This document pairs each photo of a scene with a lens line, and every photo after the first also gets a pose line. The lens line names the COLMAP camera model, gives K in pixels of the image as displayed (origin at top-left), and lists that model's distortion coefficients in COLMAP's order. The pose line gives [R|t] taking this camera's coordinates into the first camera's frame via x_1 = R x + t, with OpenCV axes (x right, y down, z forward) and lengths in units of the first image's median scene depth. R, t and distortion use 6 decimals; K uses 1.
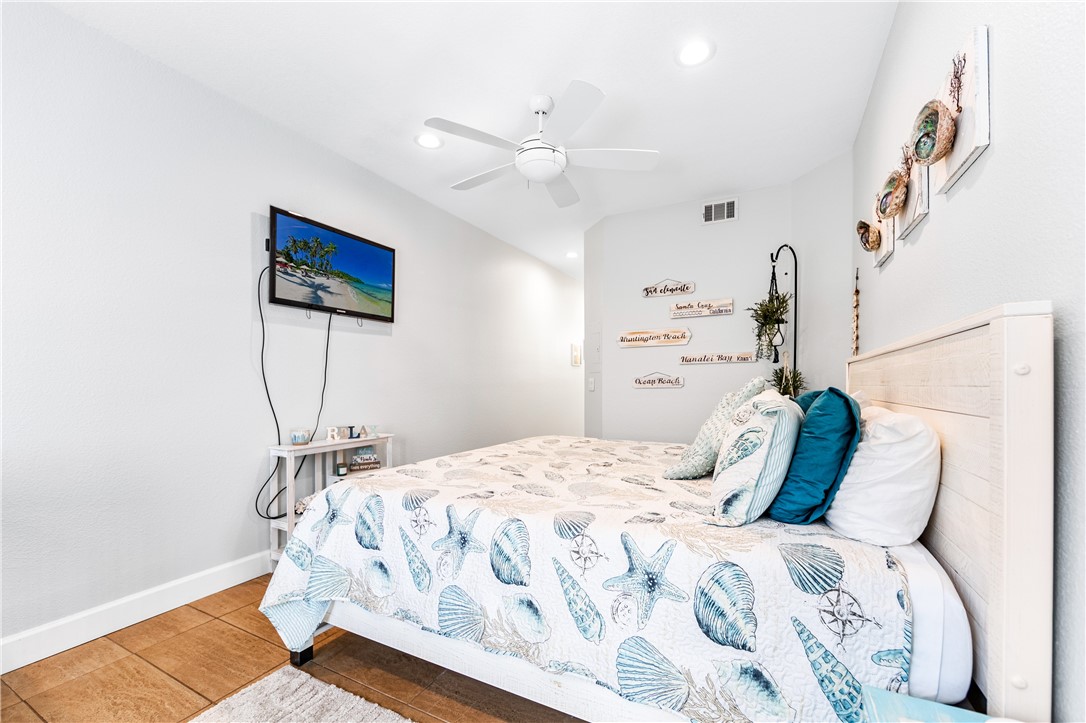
lens RADIAL K [[437.4, 0, 543.5], [0, 437.4, 383.7], [0, 0, 1]] dist [-0.001682, -0.000055]
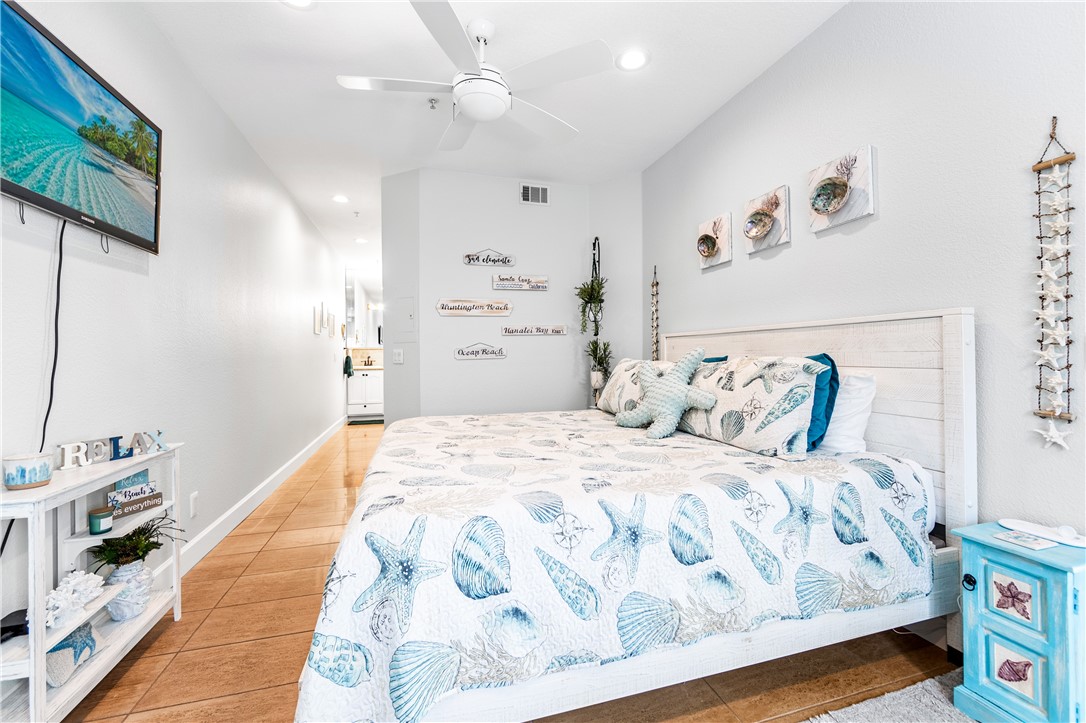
lens RADIAL K [[449.5, 0, 548.4], [0, 449.5, 351.7], [0, 0, 1]] dist [-0.000649, -0.000023]
pose [[0.719523, -0.003266, 0.694461, -0.622070], [0.009896, 0.999936, -0.005551, 0.001231], [-0.694398, 0.010867, 0.719509, 0.327835]]
